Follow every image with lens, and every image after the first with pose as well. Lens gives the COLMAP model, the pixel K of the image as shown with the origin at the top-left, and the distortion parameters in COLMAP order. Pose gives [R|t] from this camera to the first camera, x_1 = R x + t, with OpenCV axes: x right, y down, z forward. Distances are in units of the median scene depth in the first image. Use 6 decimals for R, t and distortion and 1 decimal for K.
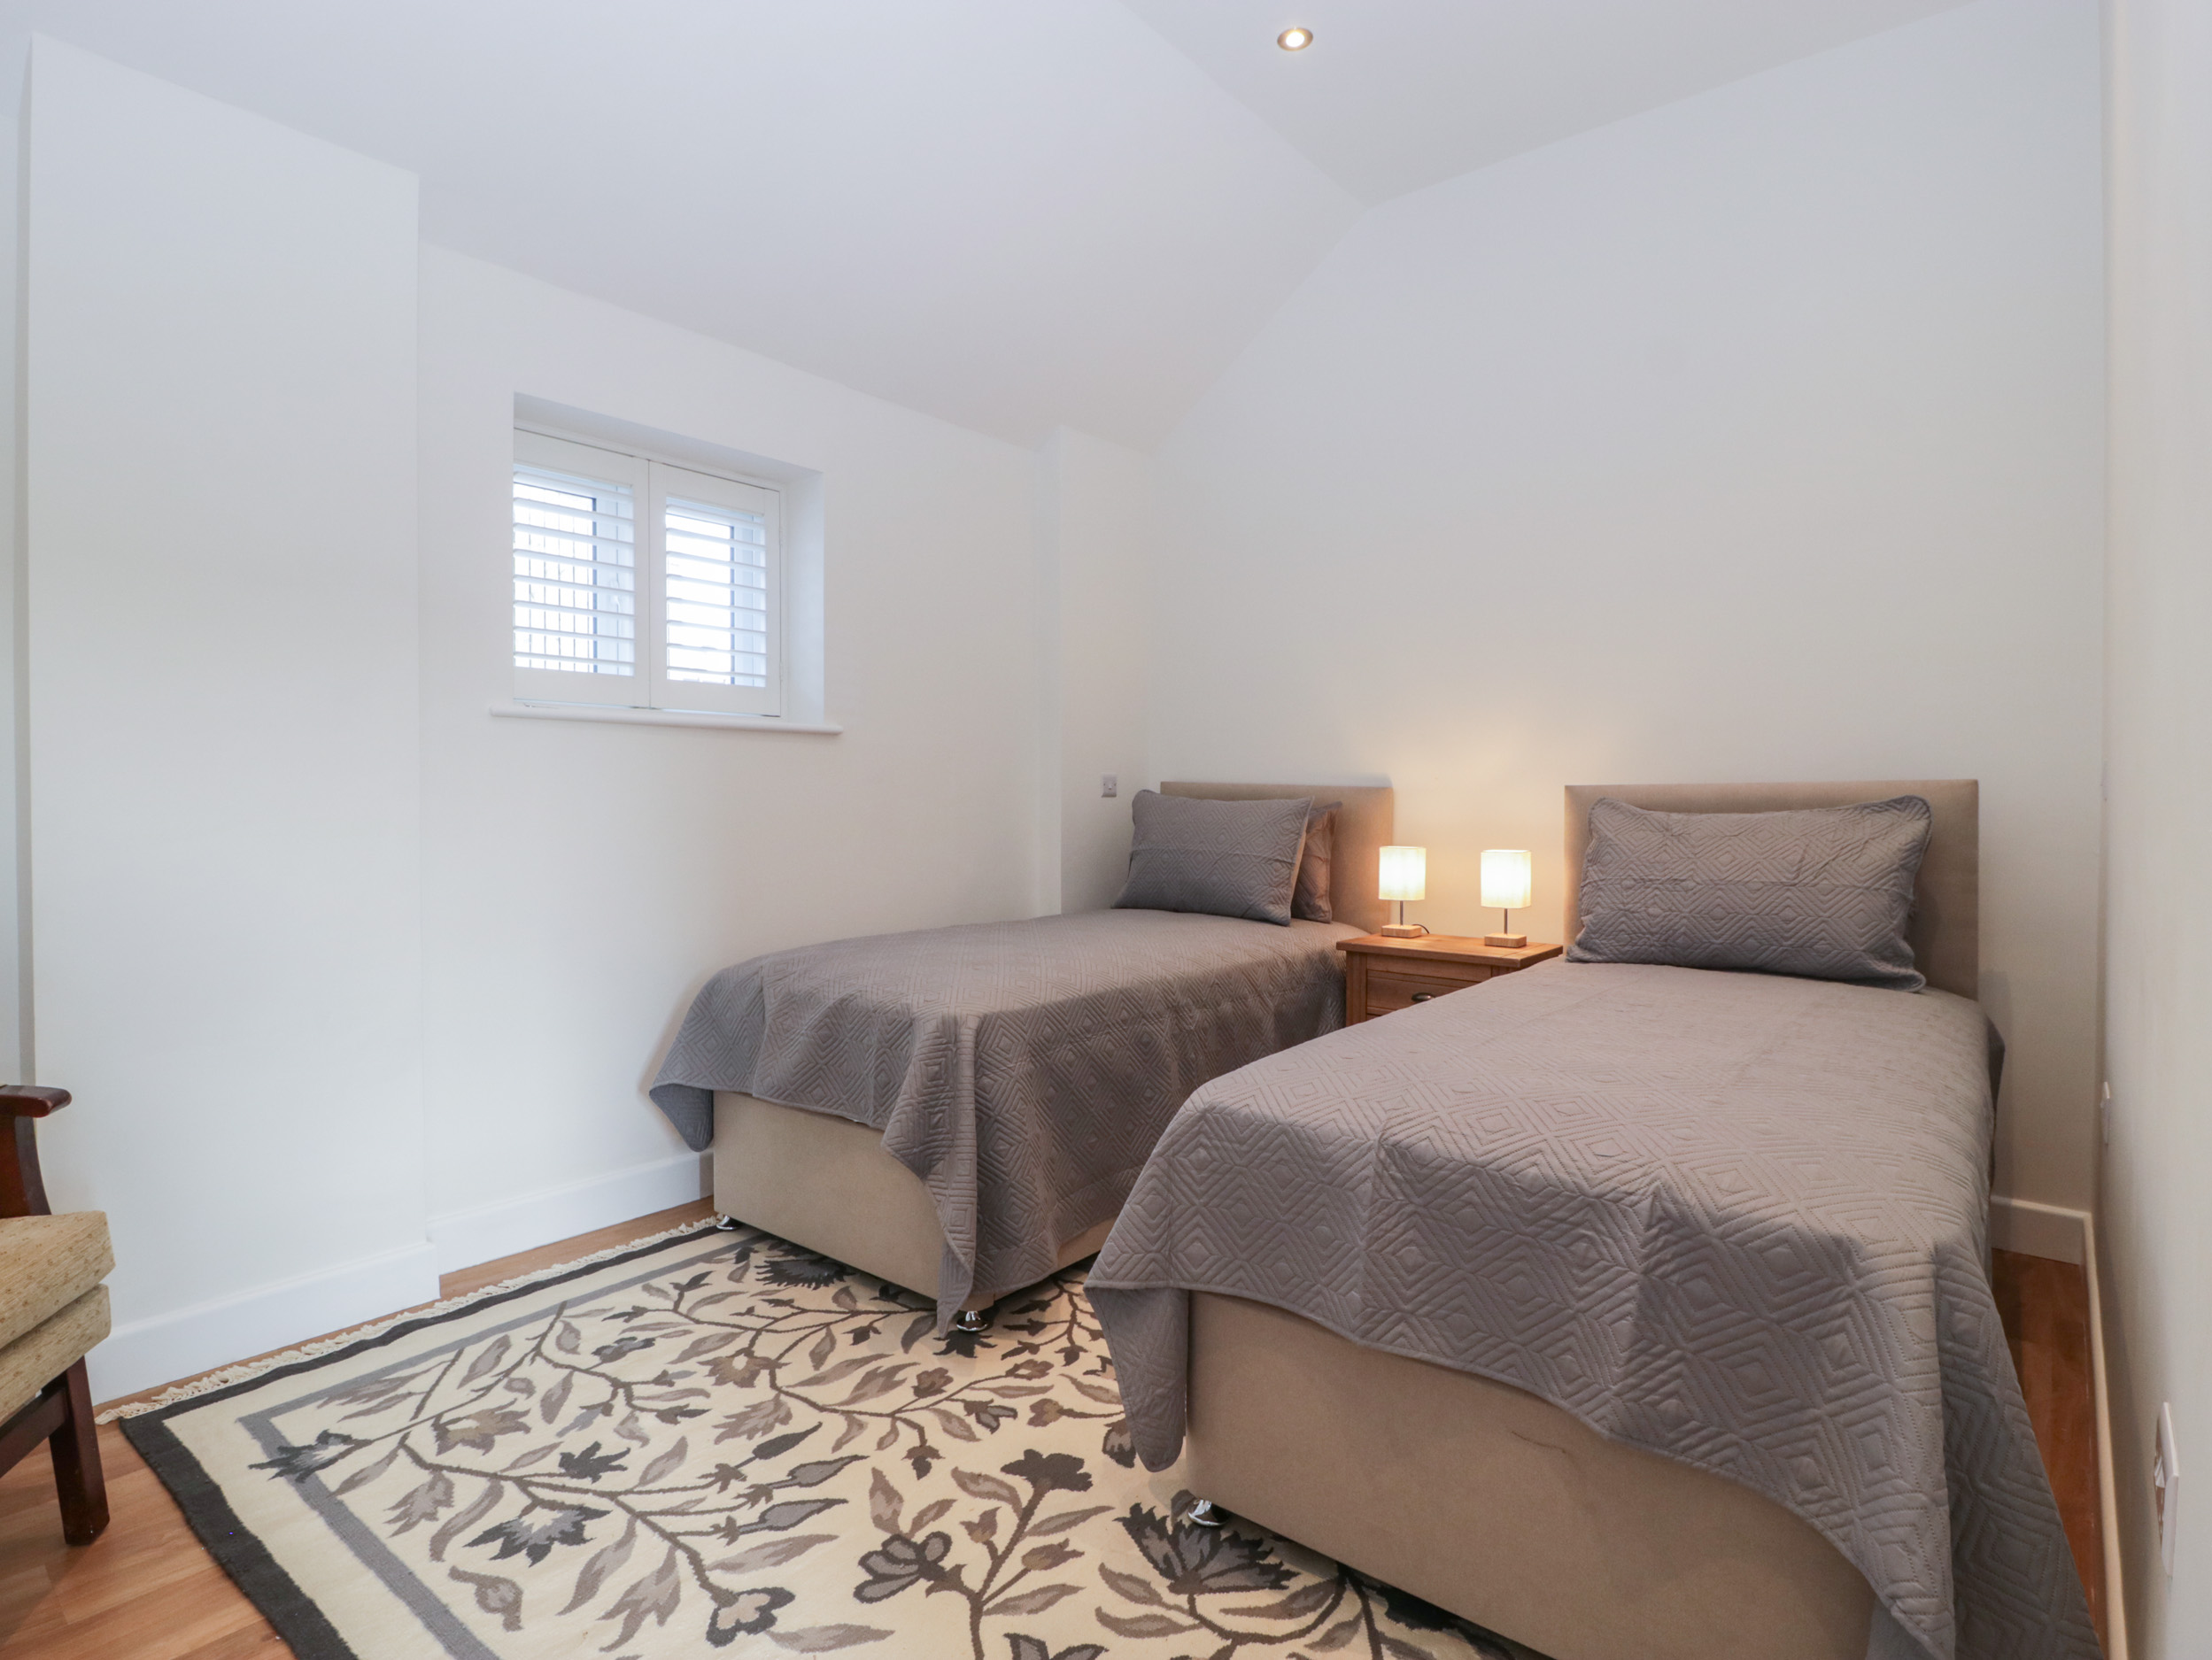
lens RADIAL K [[1164.7, 0, 1122.6], [0, 1164.7, 781.7], [0, 0, 1]] dist [-0.005334, -0.009564]
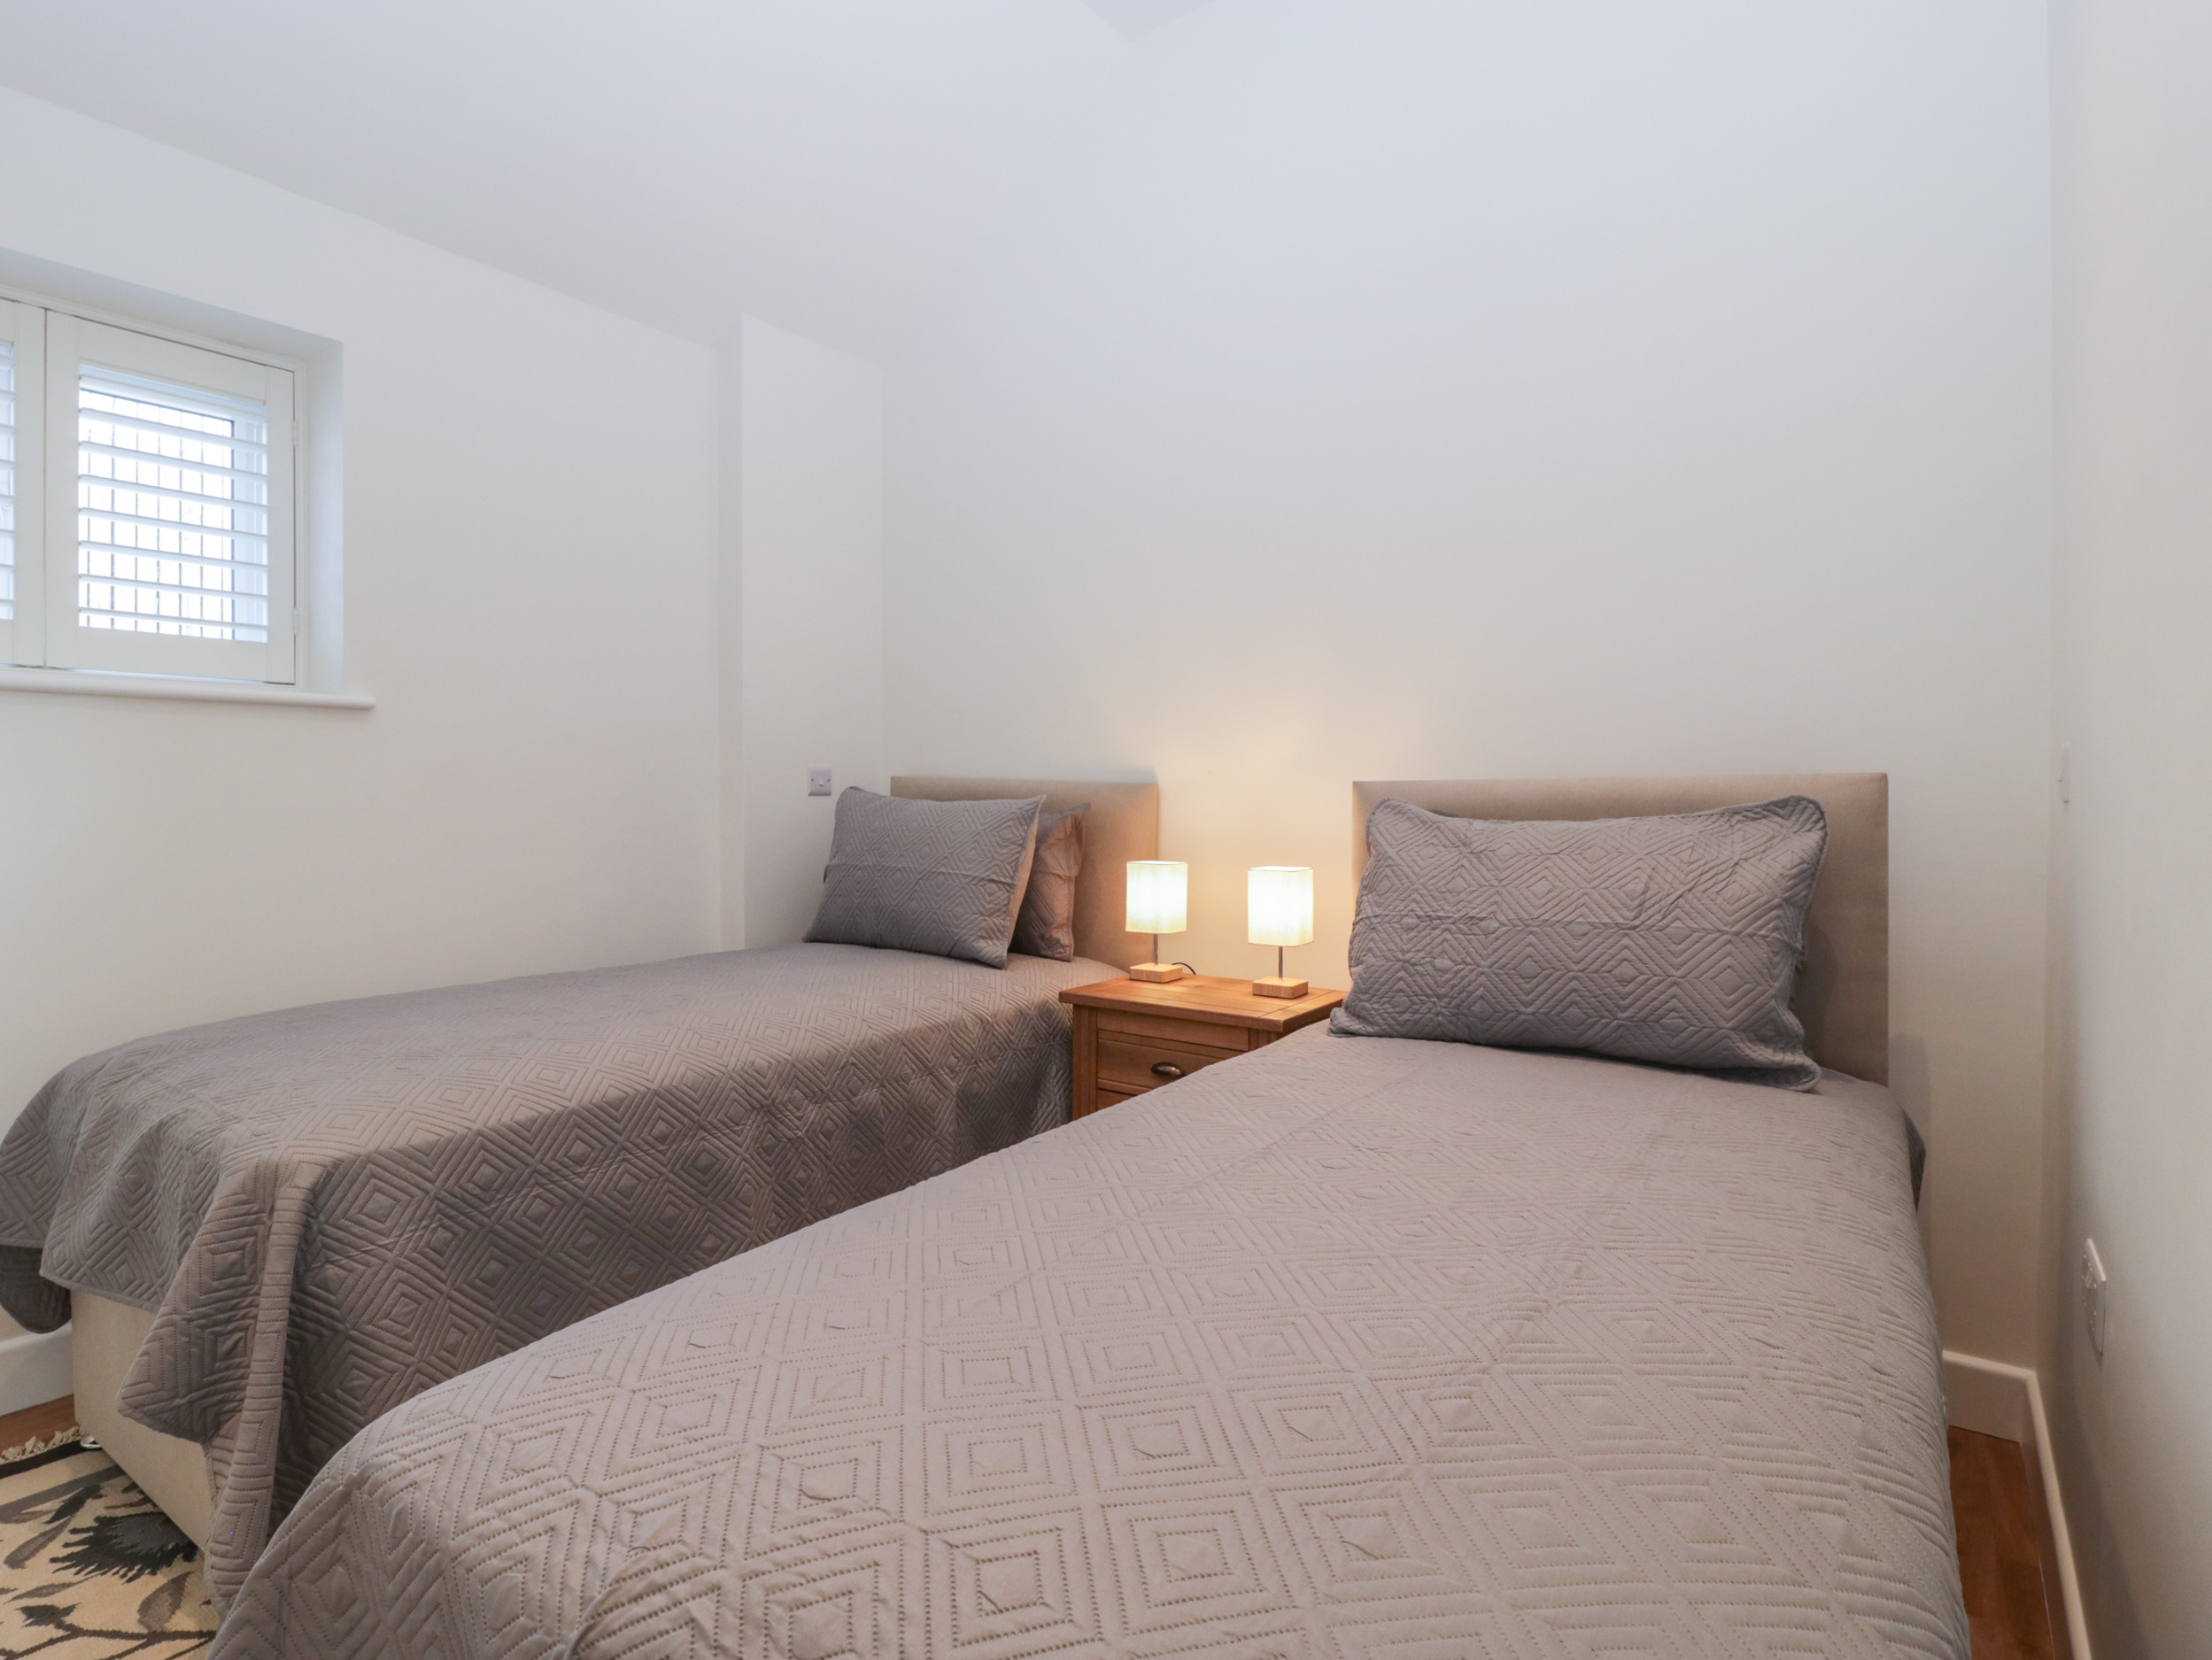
lens RADIAL K [[1164.7, 0, 1136.9], [0, 1164.7, 766.8], [0, 0, 1]] dist [-0.005334, -0.009564]
pose [[0.996493, 0.001898, 0.083653, 0.199912], [-0.001188, 0.999963, -0.008533, 0.000832], [-0.083666, 0.008403, 0.996458, 0.299329]]
